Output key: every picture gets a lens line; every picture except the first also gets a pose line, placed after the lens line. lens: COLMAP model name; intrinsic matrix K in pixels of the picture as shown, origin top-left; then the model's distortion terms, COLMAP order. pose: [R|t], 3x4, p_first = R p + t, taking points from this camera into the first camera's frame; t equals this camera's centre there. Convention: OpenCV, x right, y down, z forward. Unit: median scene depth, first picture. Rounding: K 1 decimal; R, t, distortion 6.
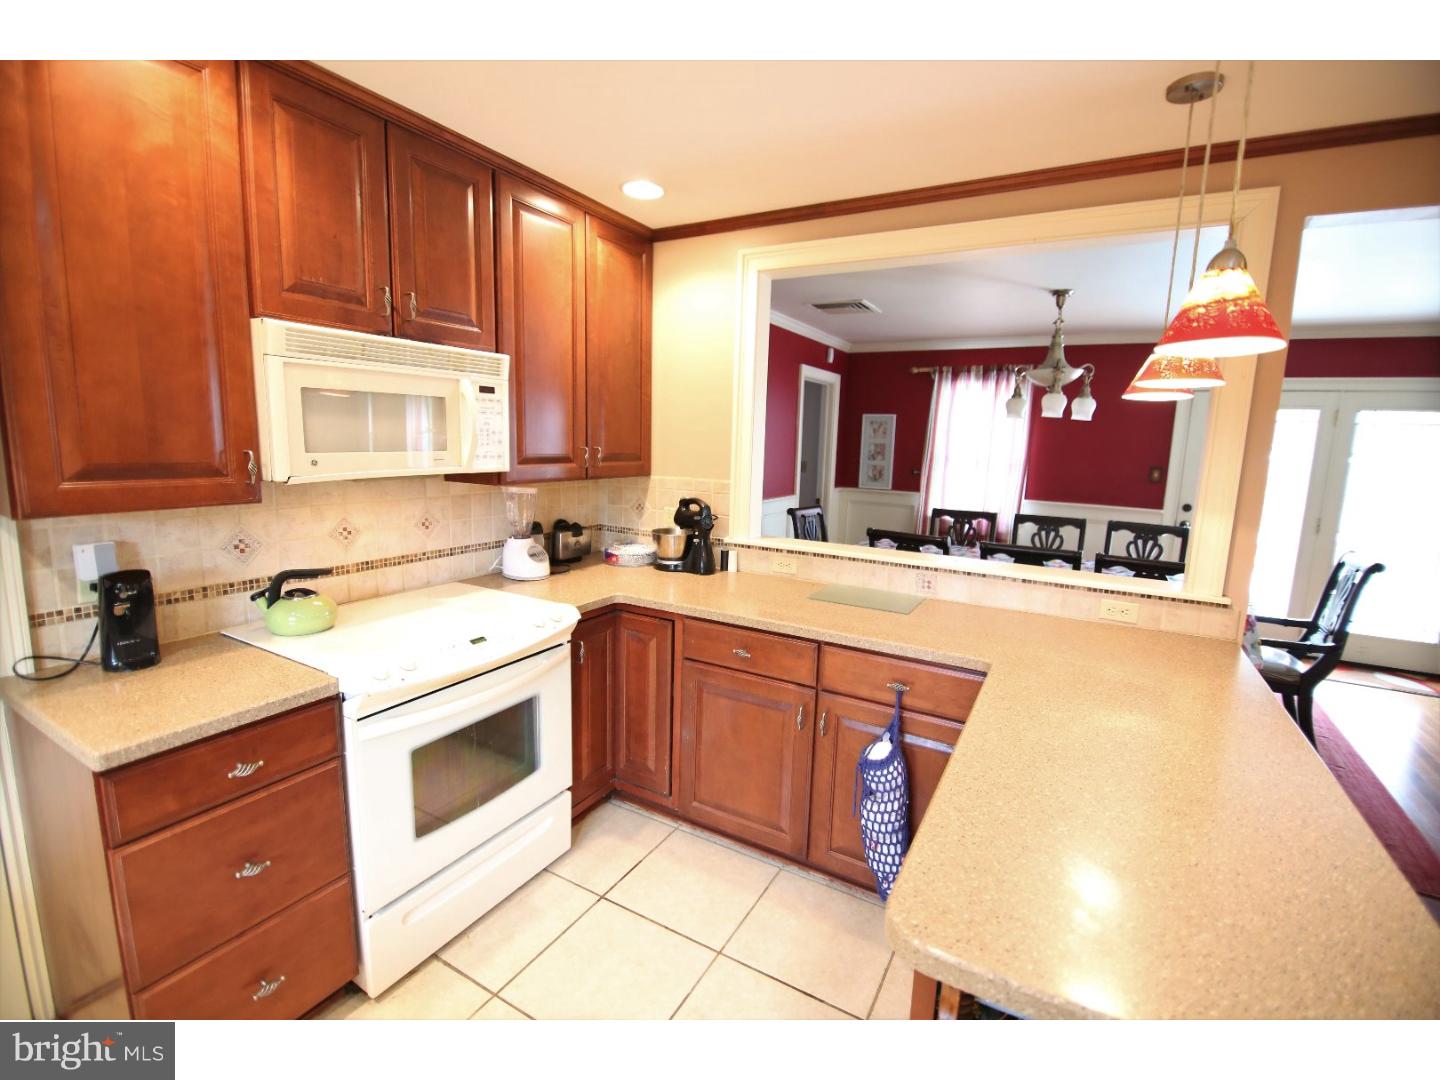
lens RADIAL K [[643.8, 0, 719.3], [0, 643.8, 535.6], [0, 0, 1]] dist [-0.000455, -0.012417]
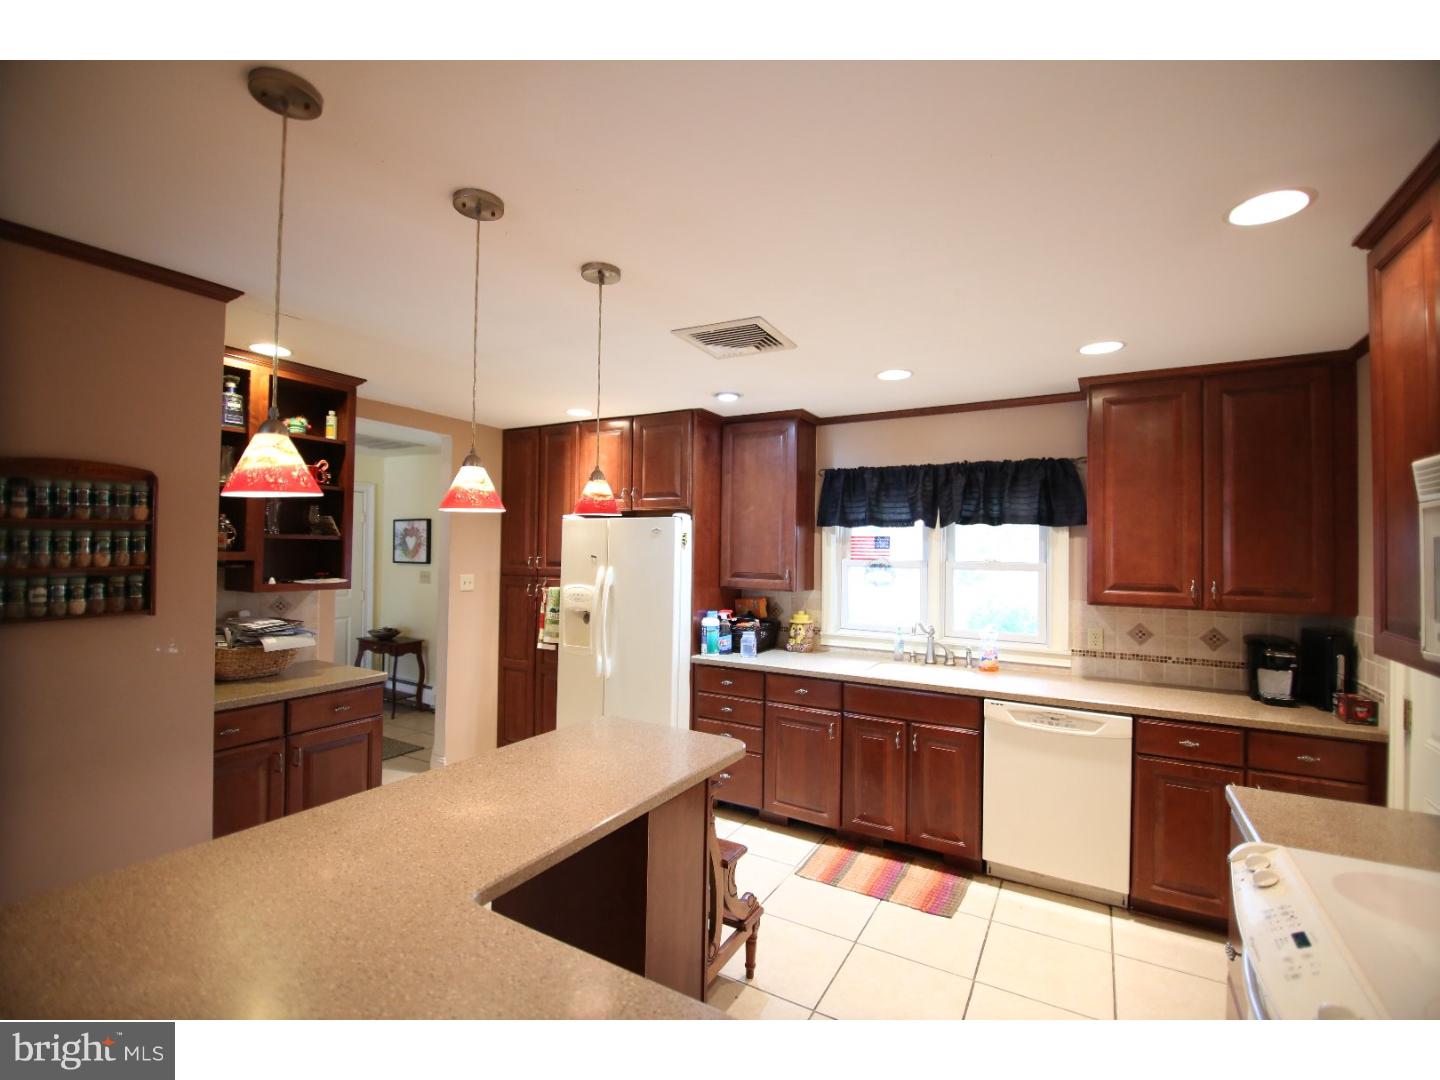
lens RADIAL K [[643.8, 0, 719.3], [0, 643.8, 535.6], [0, 0, 1]] dist [-0.000455, -0.012417]
pose [[-0.998974, -0.044102, 0.010326, 0.142871], [-0.042292, 0.989807, 0.135989, -0.218873], [-0.016218, 0.135413, -0.990657, 1.286131]]
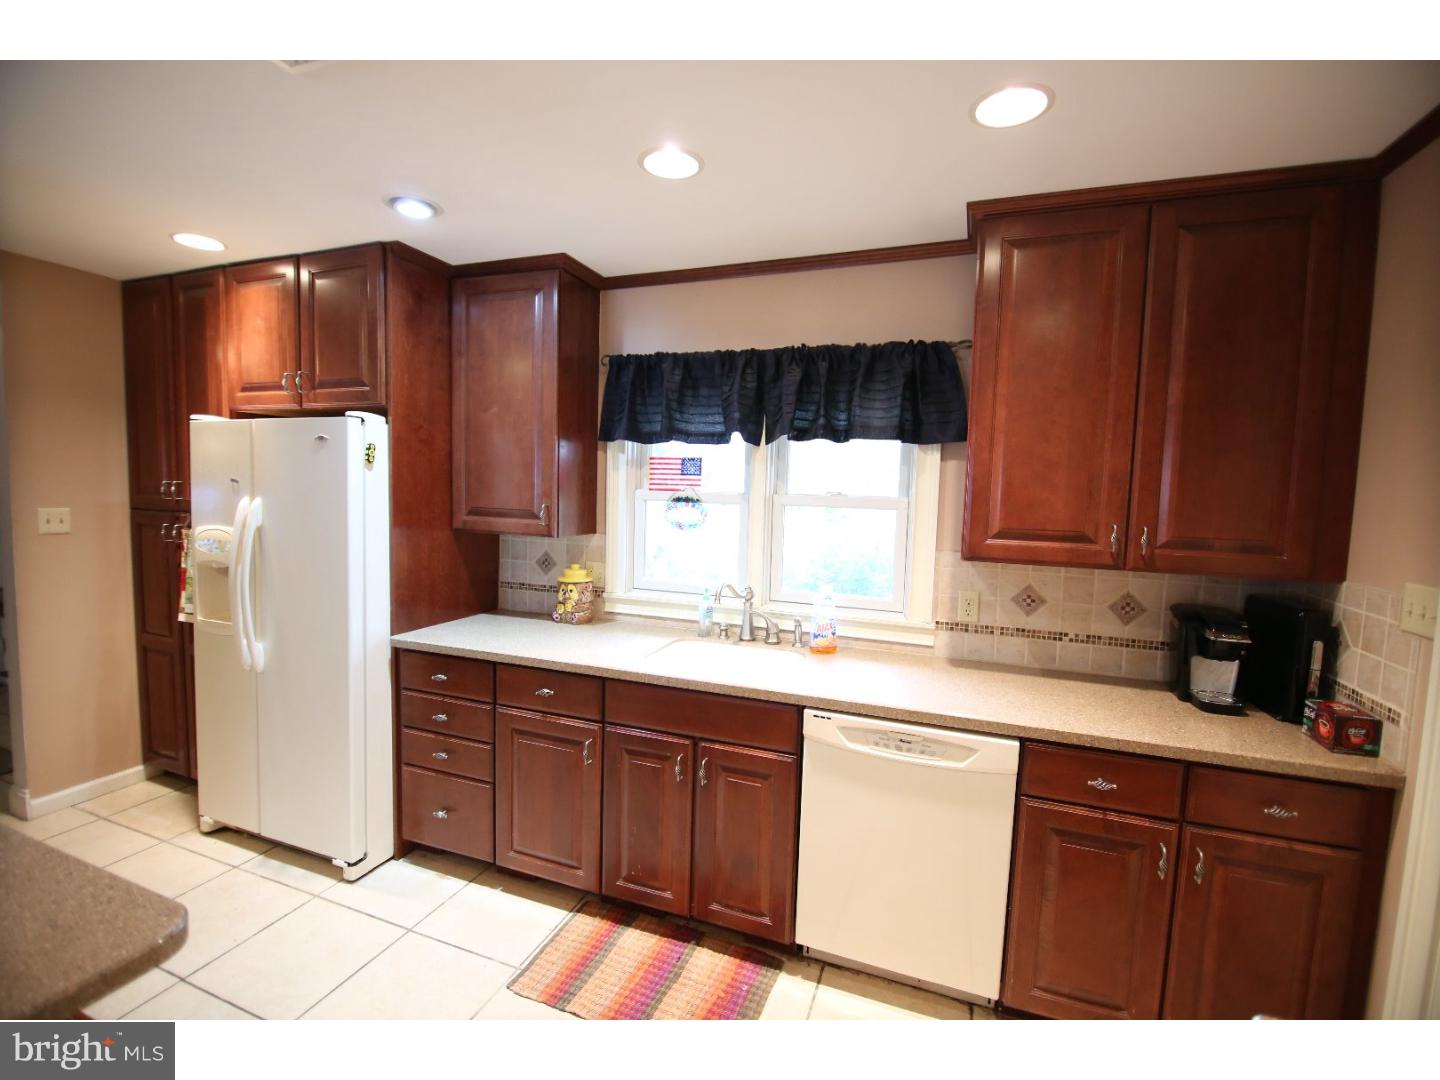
lens RADIAL K [[642.7, 0, 722.3], [0, 642.7, 534.7], [0, 0, 1]] dist [0.002890, -0.012550]
pose [[-0.985330, -0.045113, -0.164590, -0.153795], [-0.081669, 0.971474, 0.222642, -0.128890], [0.149851, 0.232817, -0.960906, 0.742060]]
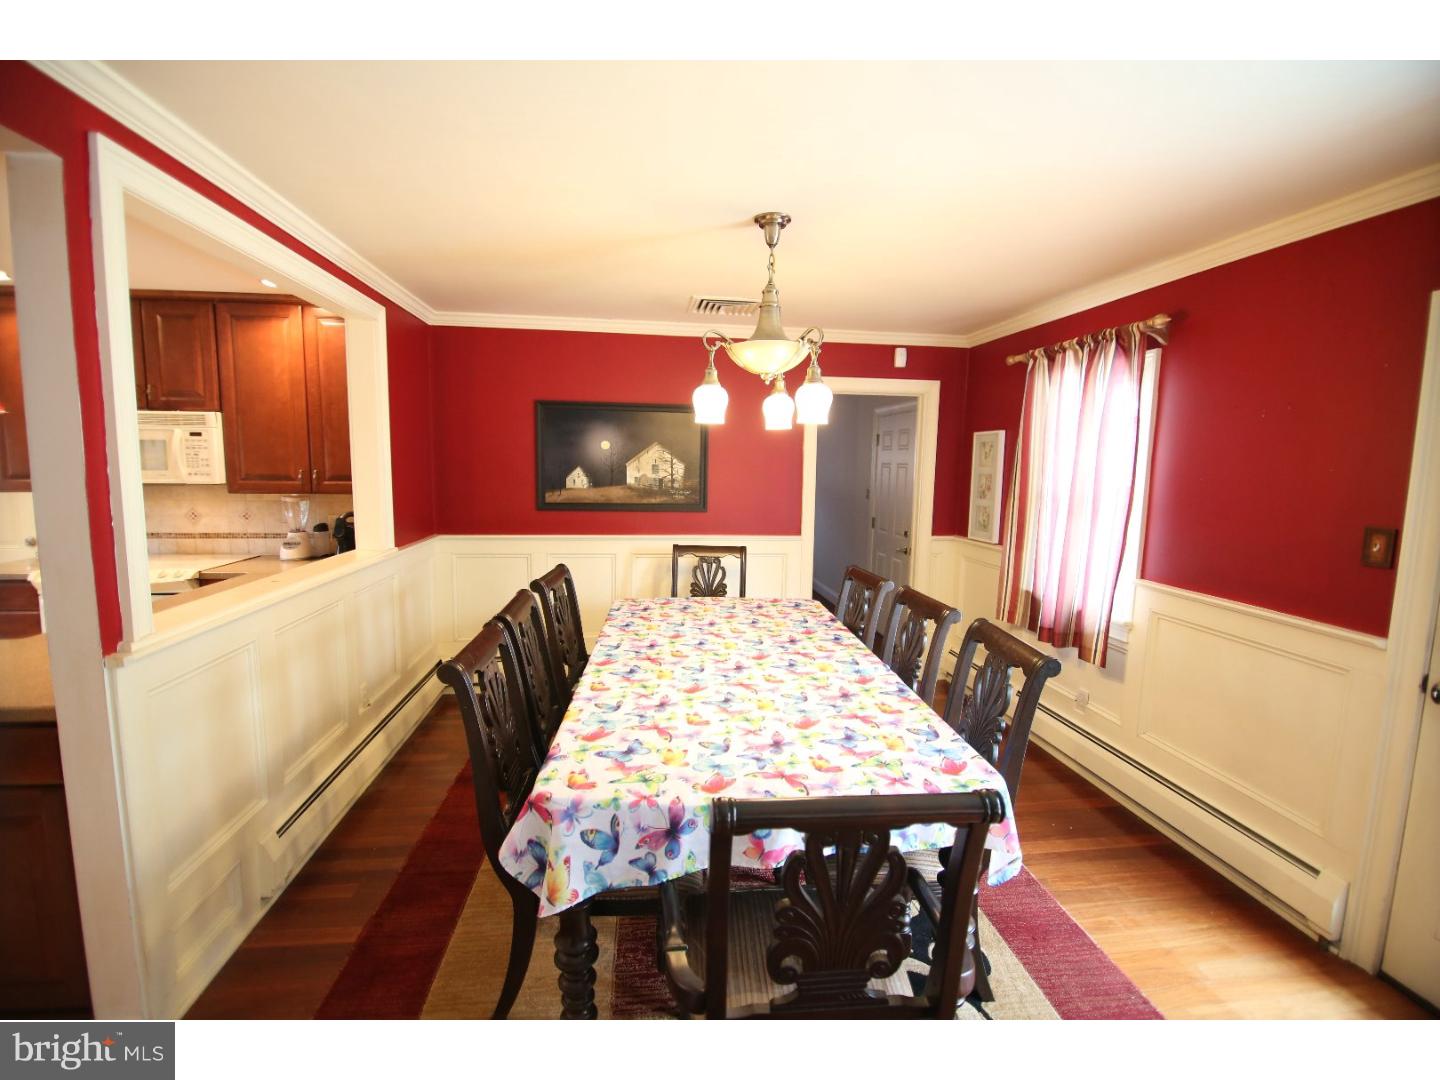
lens RADIAL K [[642.7, 0, 722.3], [0, 642.7, 534.7], [0, 0, 1]] dist [0.002890, -0.012550]
pose [[0.601373, 0.071694, -0.795745, 1.712466], [-0.121887, 0.992540, -0.002690, -0.124377], [0.789616, 0.098609, 0.605625, 1.047918]]
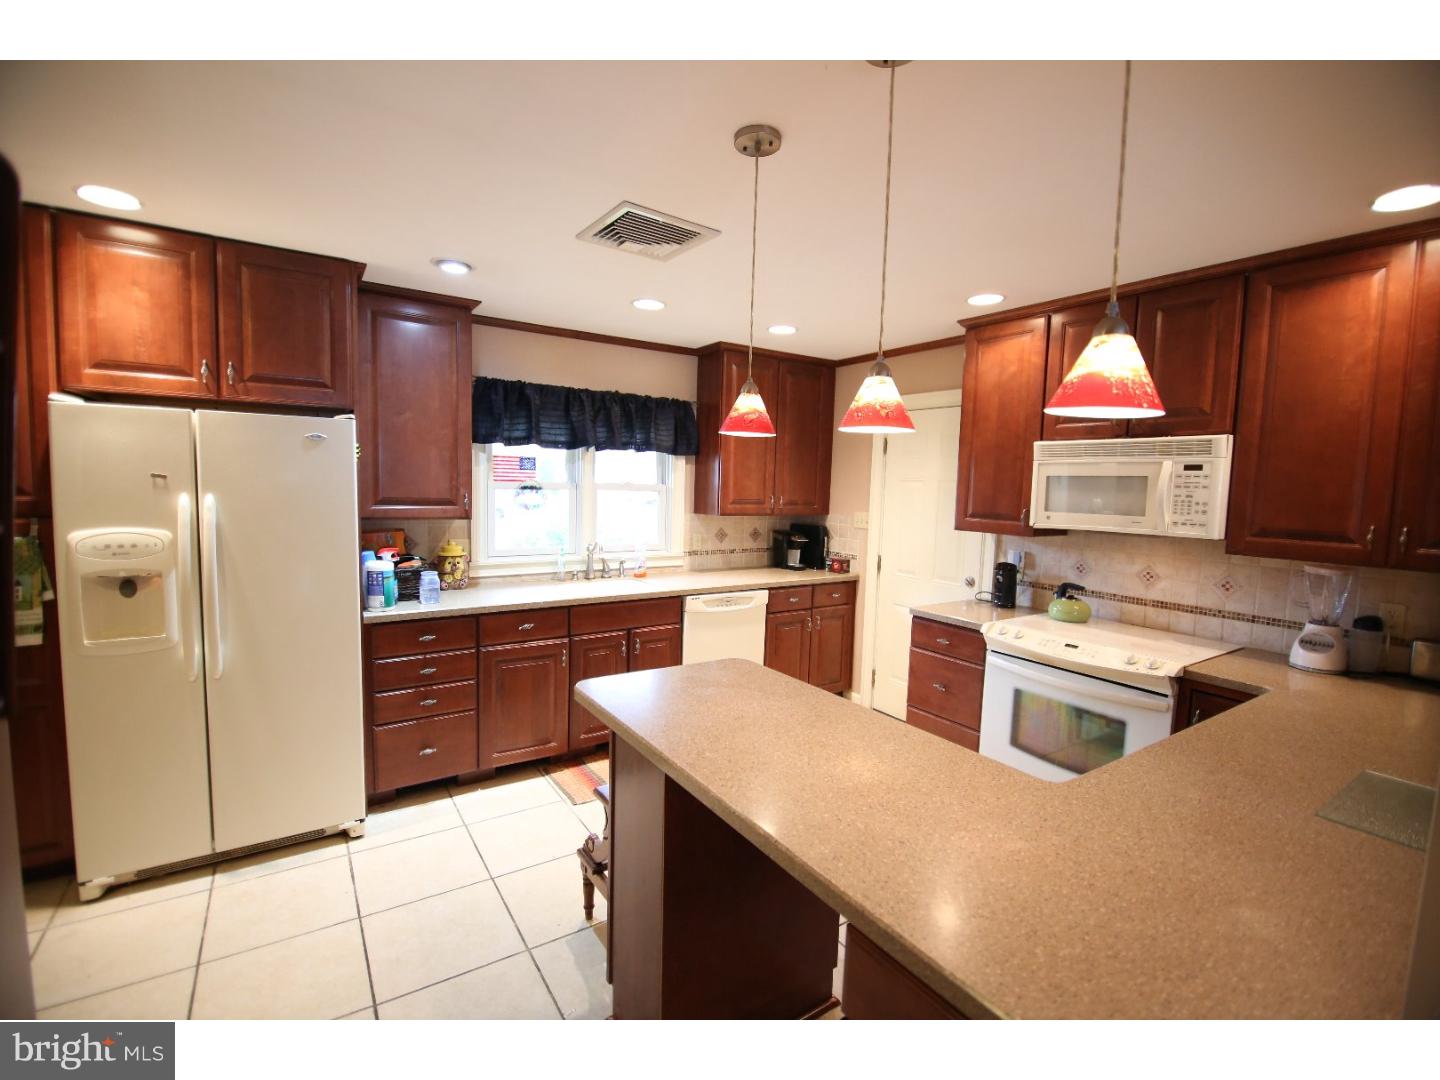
lens RADIAL K [[642.7, 0, 722.3], [0, 642.7, 534.7], [0, 0, 1]] dist [0.002890, -0.012550]
pose [[-0.445468, 0.029763, -0.894803, 1.020586], [-0.179099, 0.976283, 0.121635, -0.091431], [0.877201, 0.214443, -0.429572, 0.739587]]
